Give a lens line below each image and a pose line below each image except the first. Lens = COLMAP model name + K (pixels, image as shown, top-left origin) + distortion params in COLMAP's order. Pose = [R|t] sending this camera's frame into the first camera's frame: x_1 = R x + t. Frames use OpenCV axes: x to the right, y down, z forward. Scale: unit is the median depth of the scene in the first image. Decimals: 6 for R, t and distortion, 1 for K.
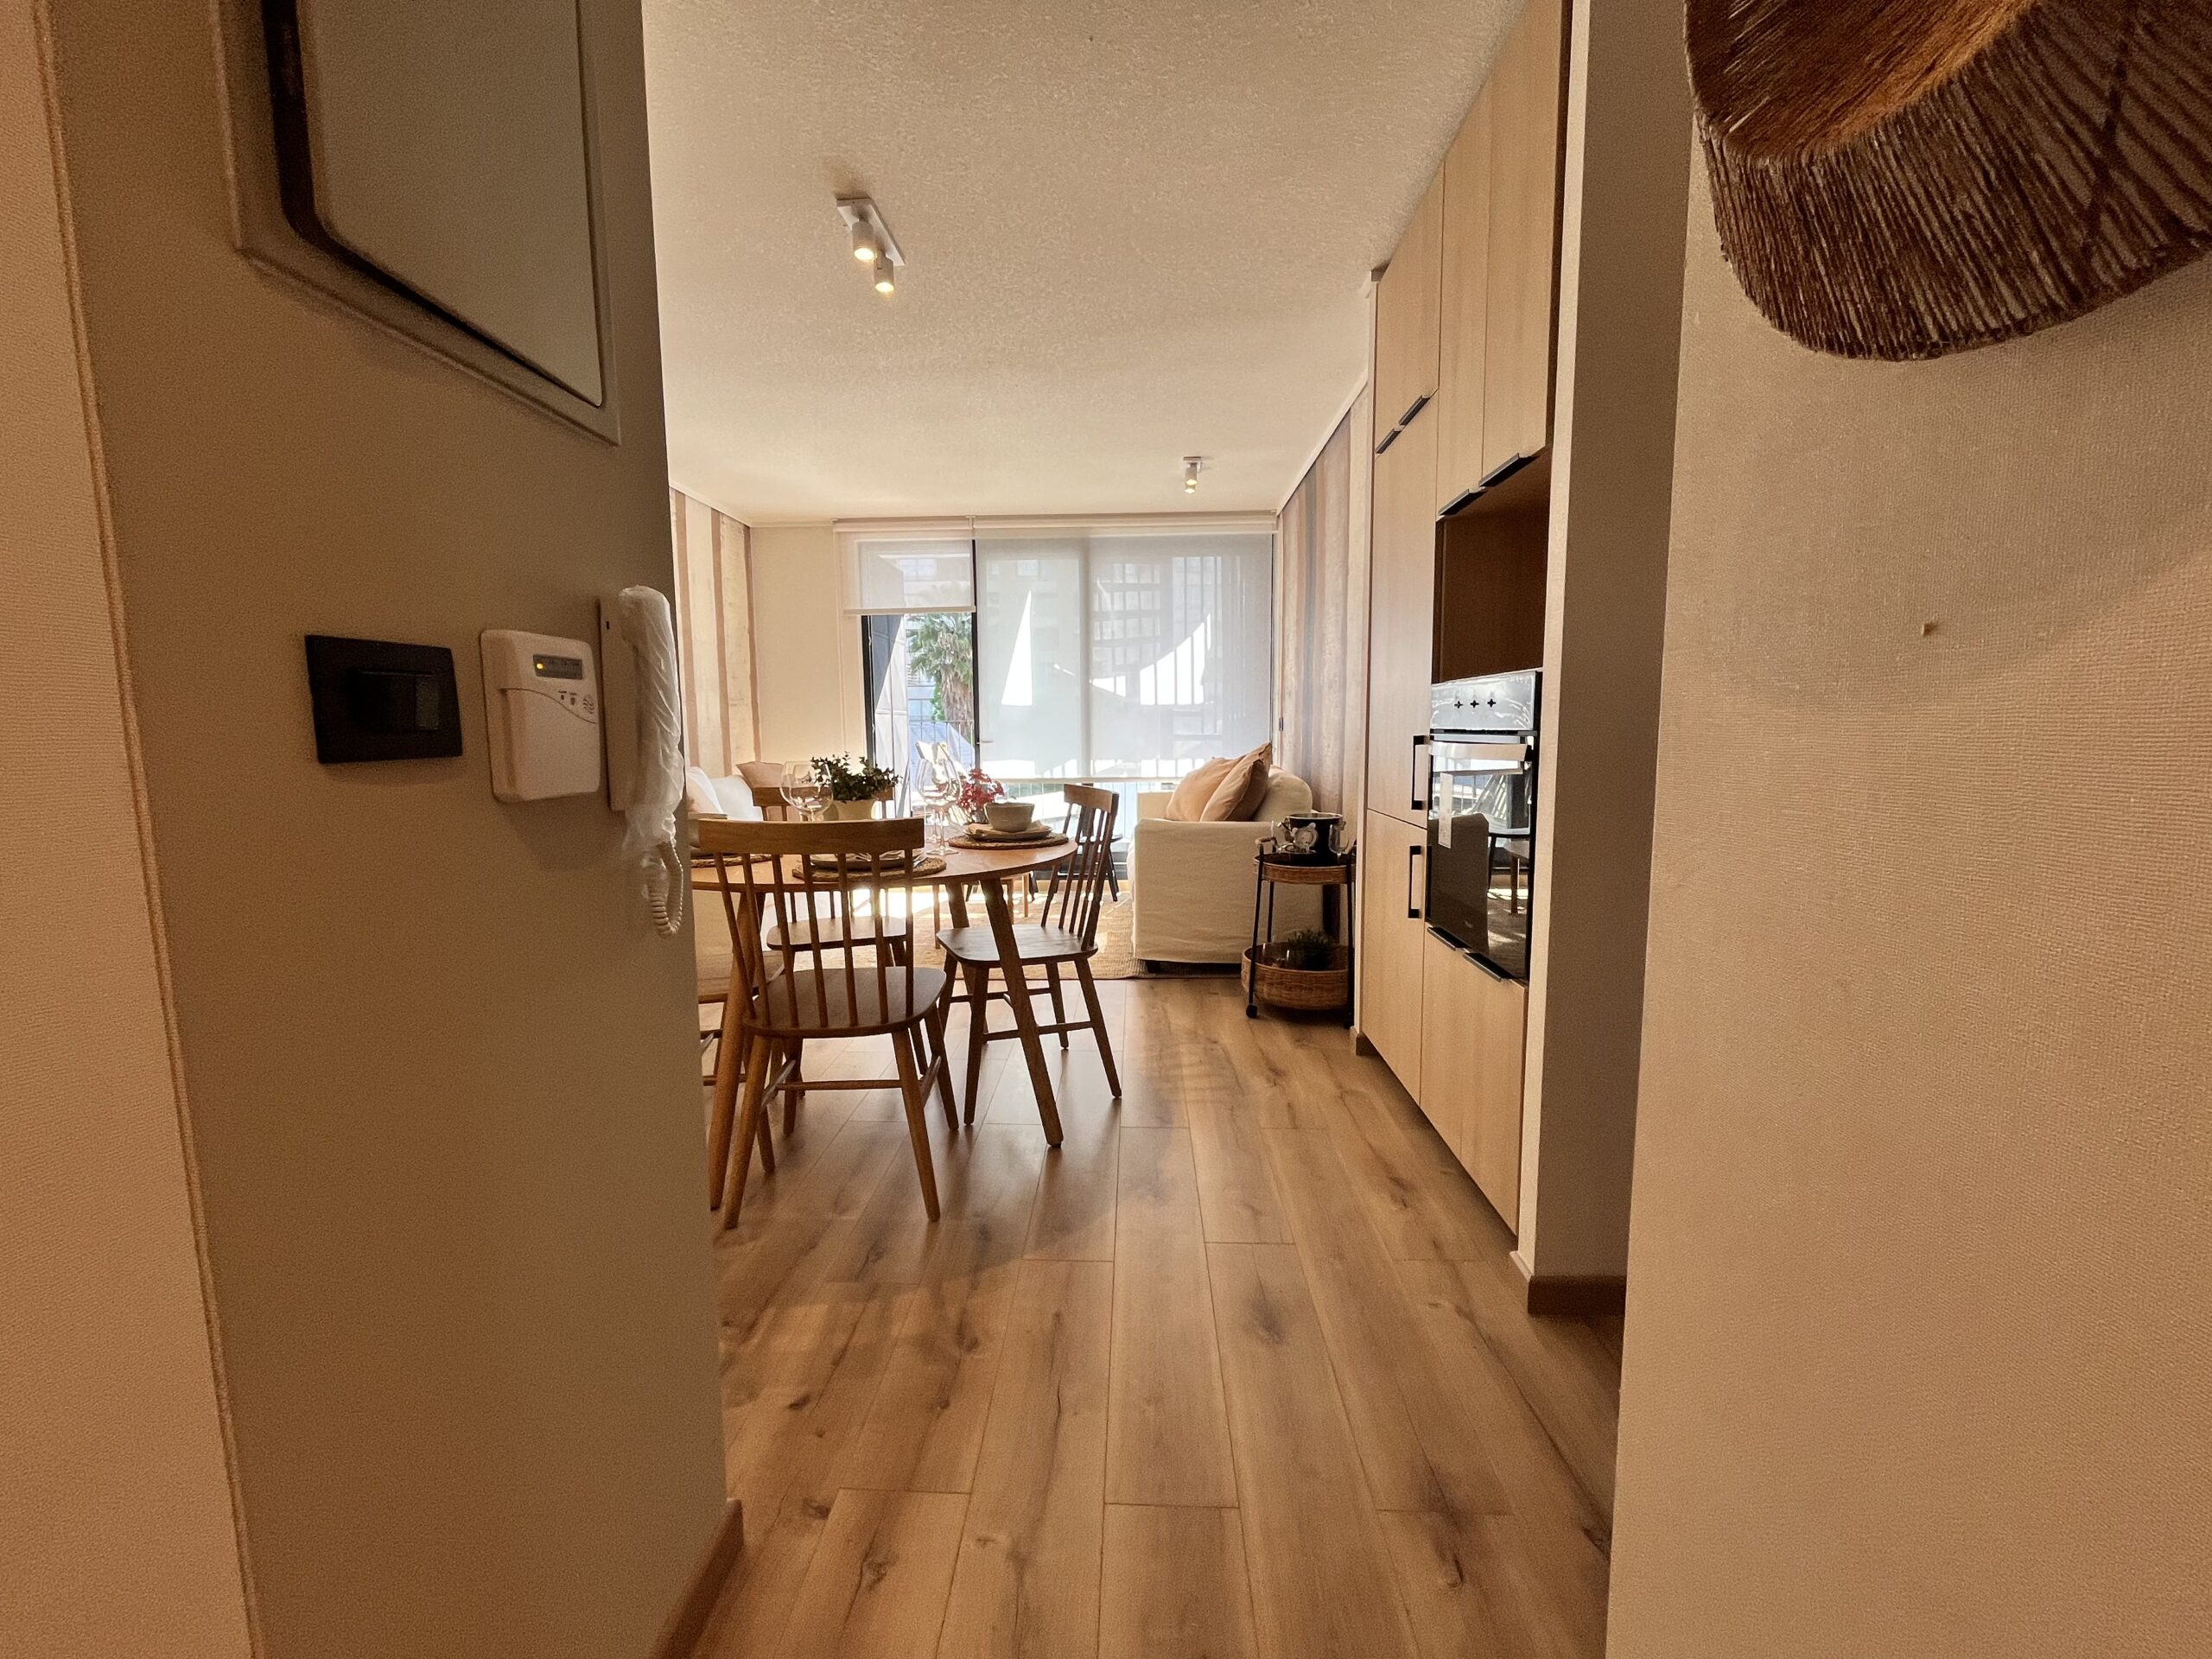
lens RADIAL K [[892.5, 0, 1100.4], [0, 892.5, 826.7], [0, 0, 1]] dist [-0.000448, -0.000467]
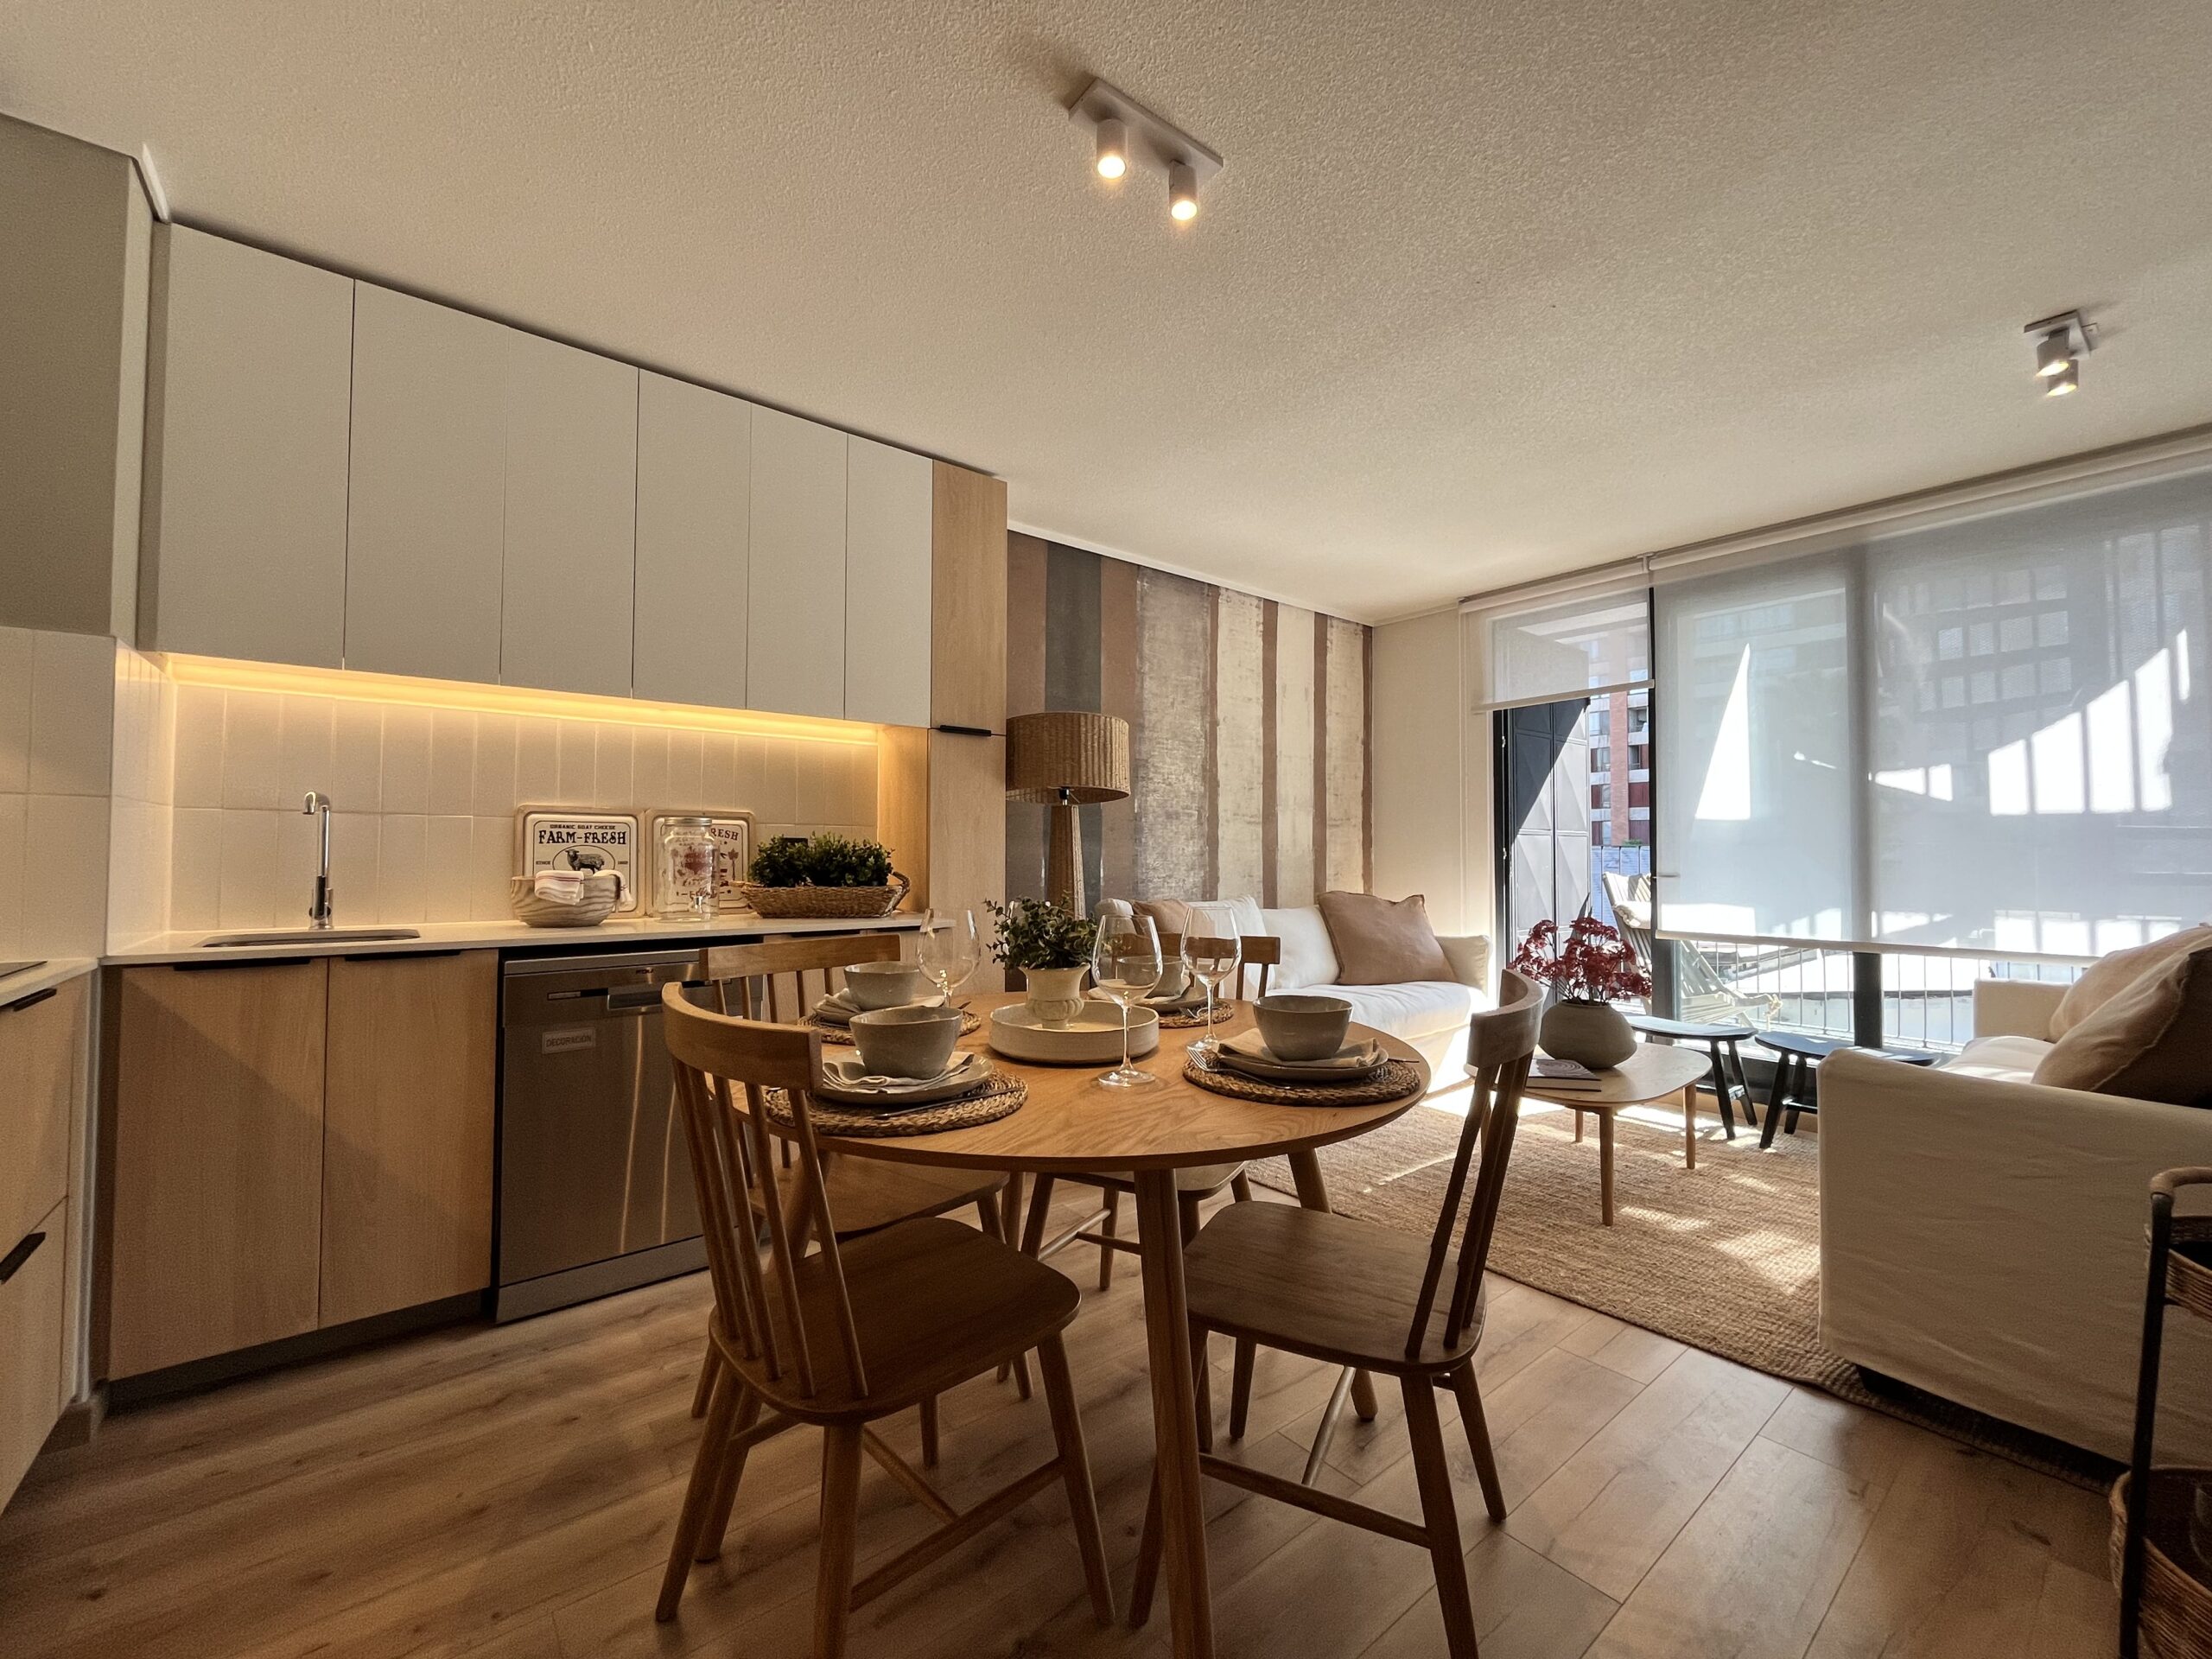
lens RADIAL K [[892.5, 0, 1100.4], [0, 892.5, 826.7], [0, 0, 1]] dist [-0.000448, -0.000467]
pose [[0.661114, -0.013804, -0.750159, 0.094285], [-0.088483, 0.991419, -0.096224, -0.029670], [0.745050, 0.129991, 0.654219, 0.245273]]
